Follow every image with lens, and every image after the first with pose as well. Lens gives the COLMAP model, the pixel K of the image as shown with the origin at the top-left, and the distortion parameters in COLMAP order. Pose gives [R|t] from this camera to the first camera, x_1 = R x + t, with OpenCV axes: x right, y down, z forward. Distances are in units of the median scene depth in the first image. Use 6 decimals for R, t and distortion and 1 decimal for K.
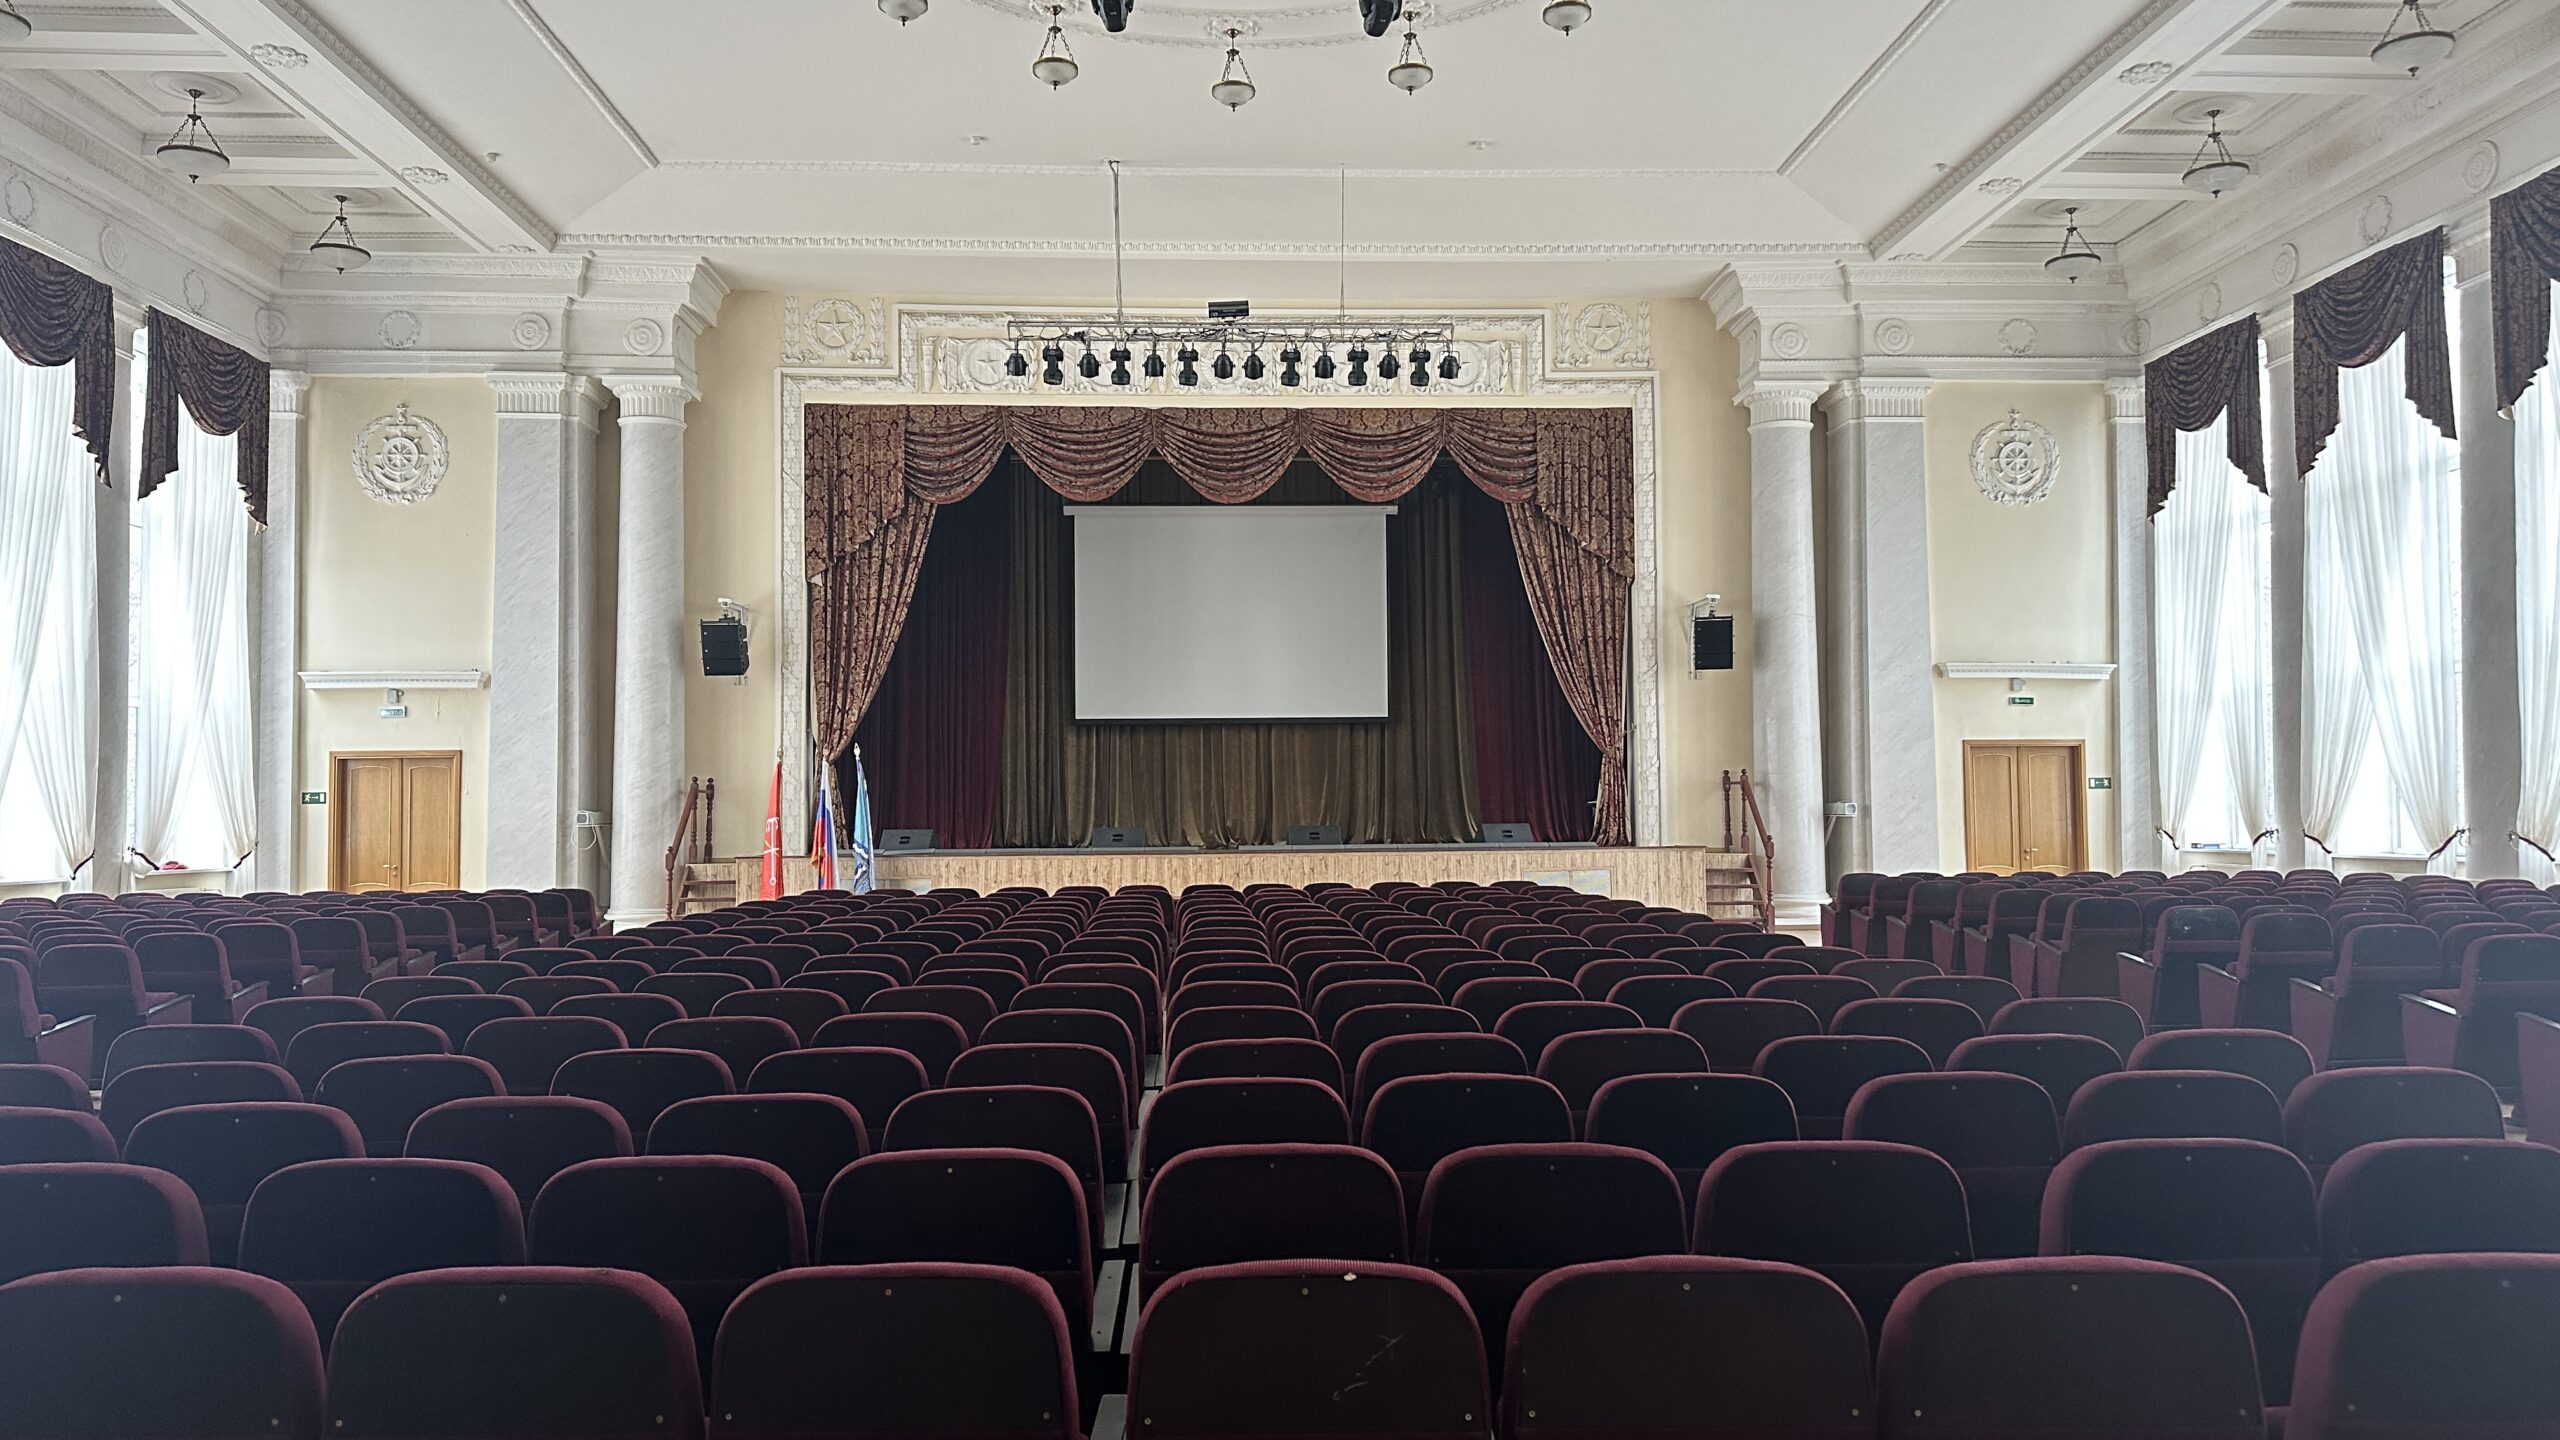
lens RADIAL K [[1919.9, 0, 1353.0], [0, 1919.9, 707.9], [0, 0, 1]] dist [0.013488, -0.047613]
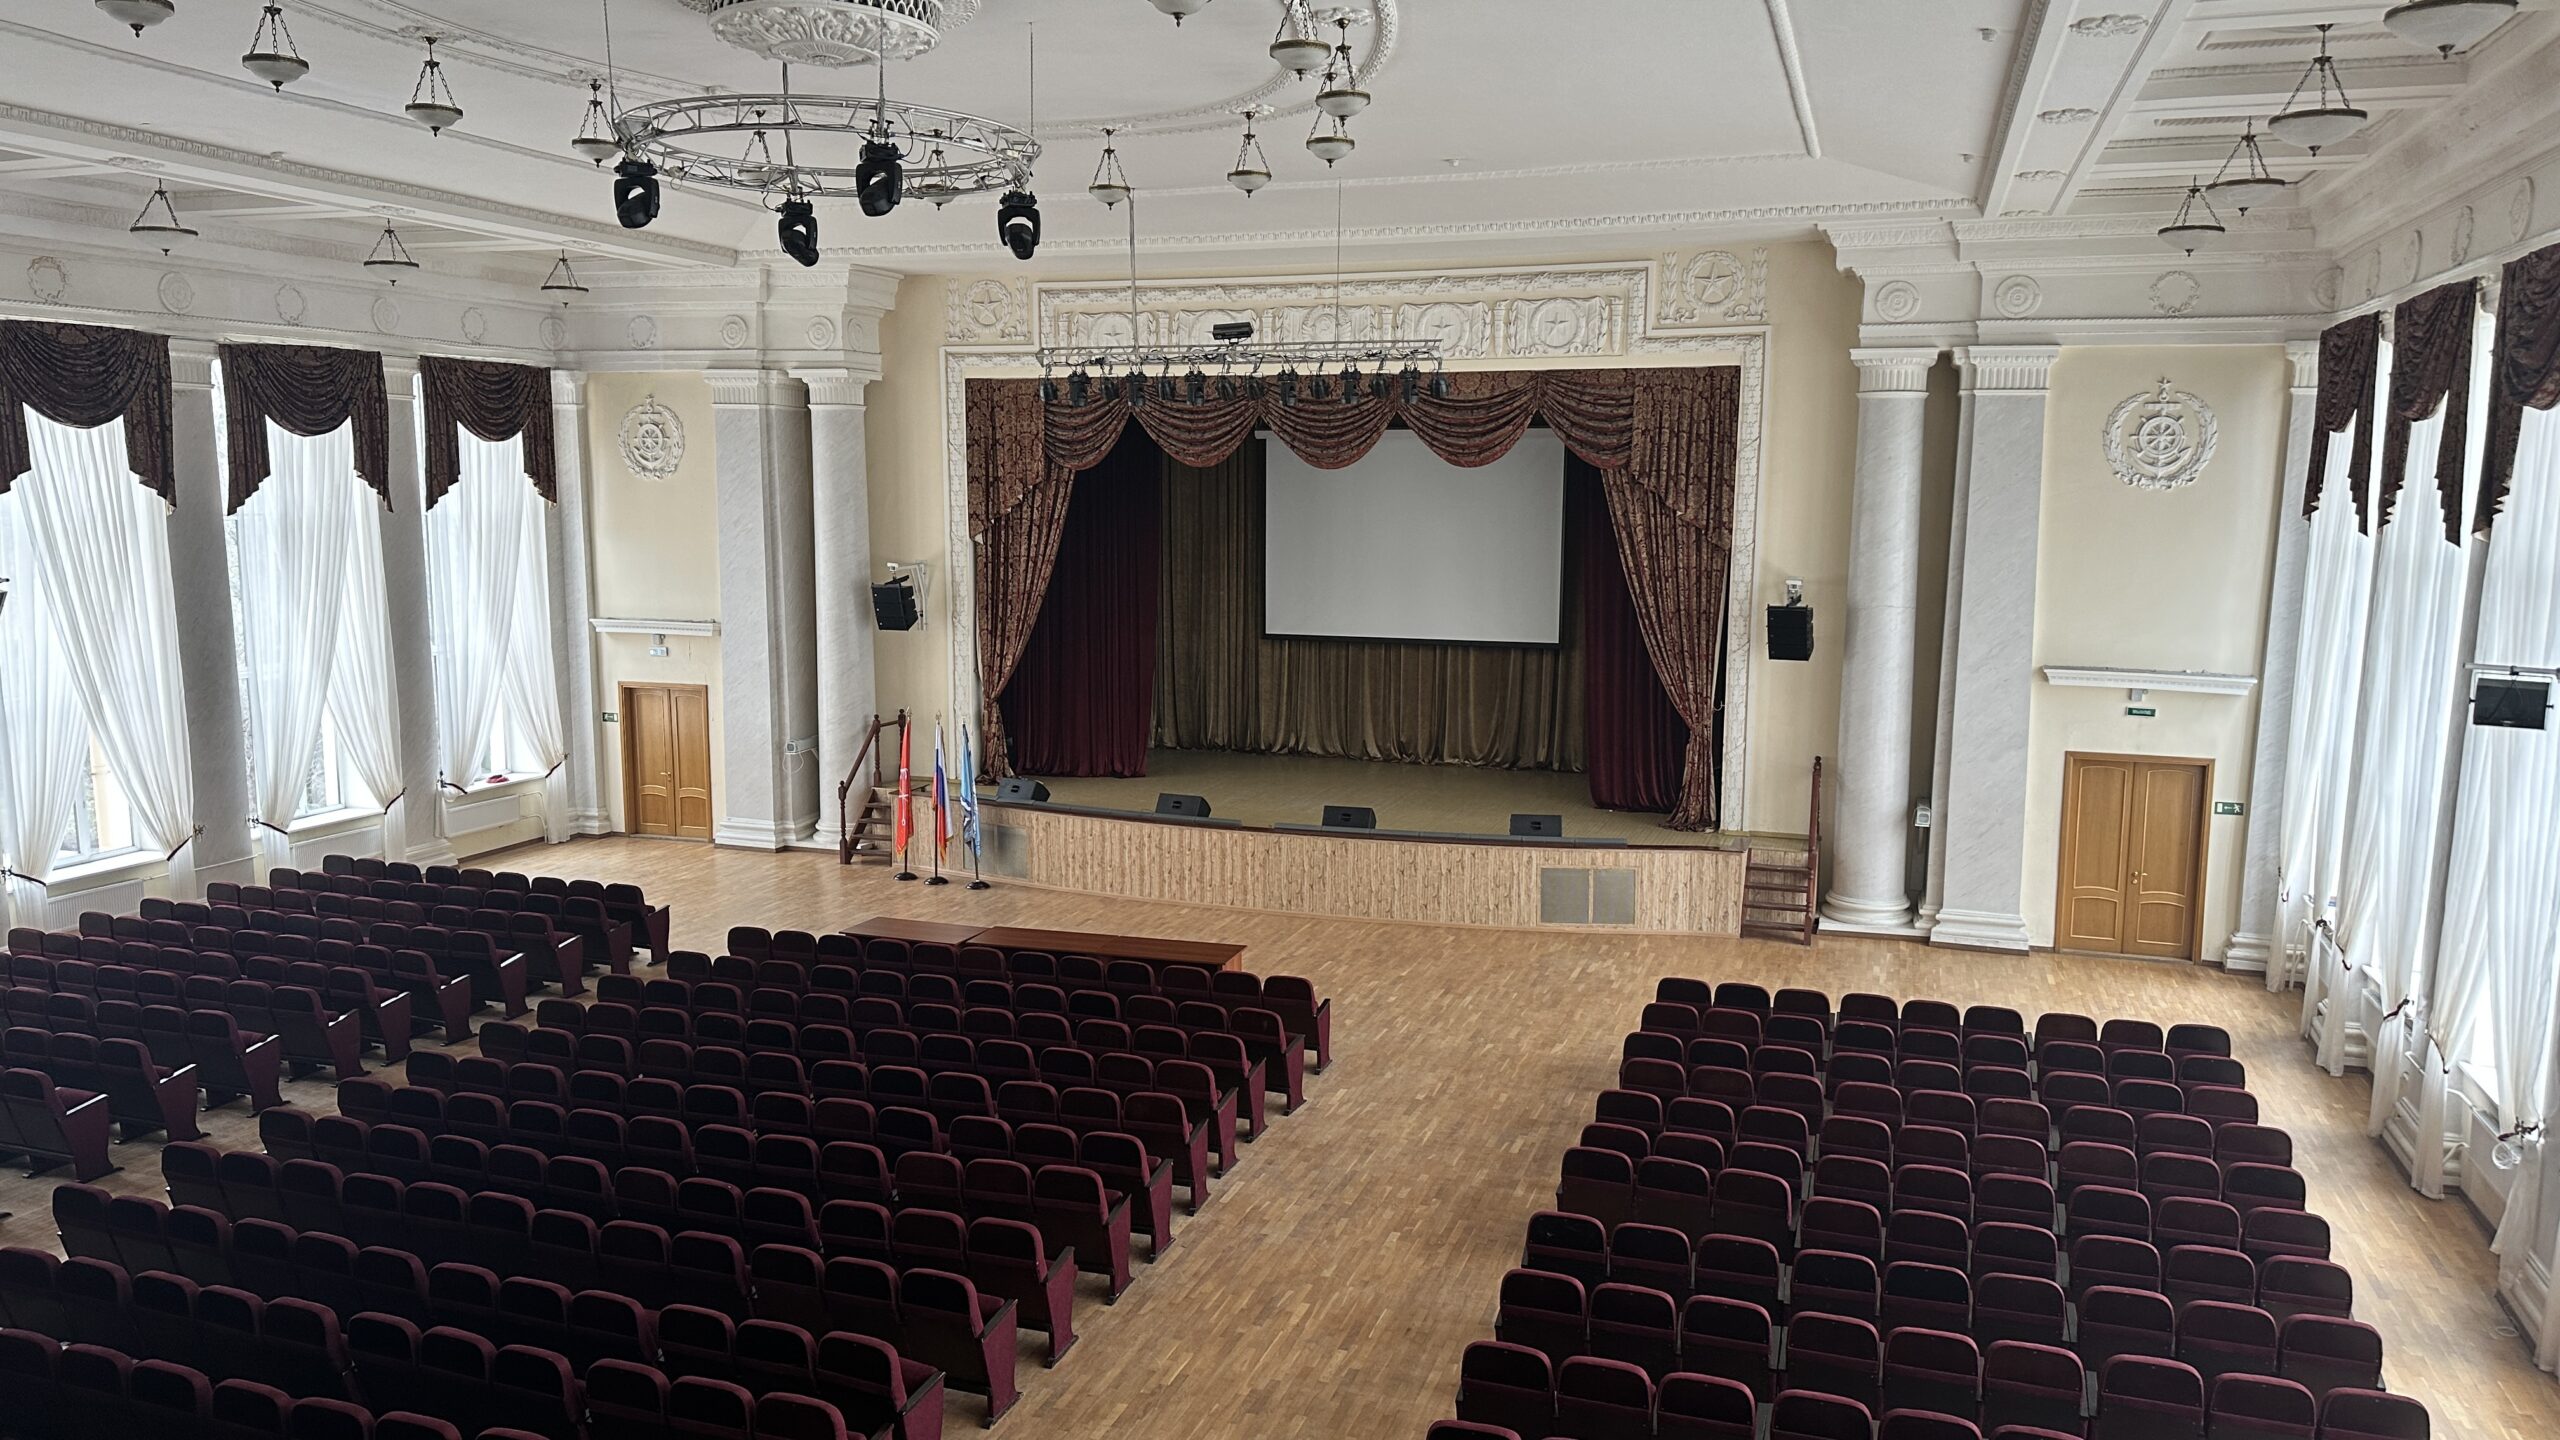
lens RADIAL K [[1919.9, 0, 1295.4], [0, 1919.9, 736.1], [0, 0, 1]] dist [0.013488, -0.047613]
pose [[0.919846, 0.069687, -0.386041, 0.332363], [0.008322, 0.980406, 0.196811, -0.172155], [0.392192, -0.184249, 0.901242, 0.037116]]
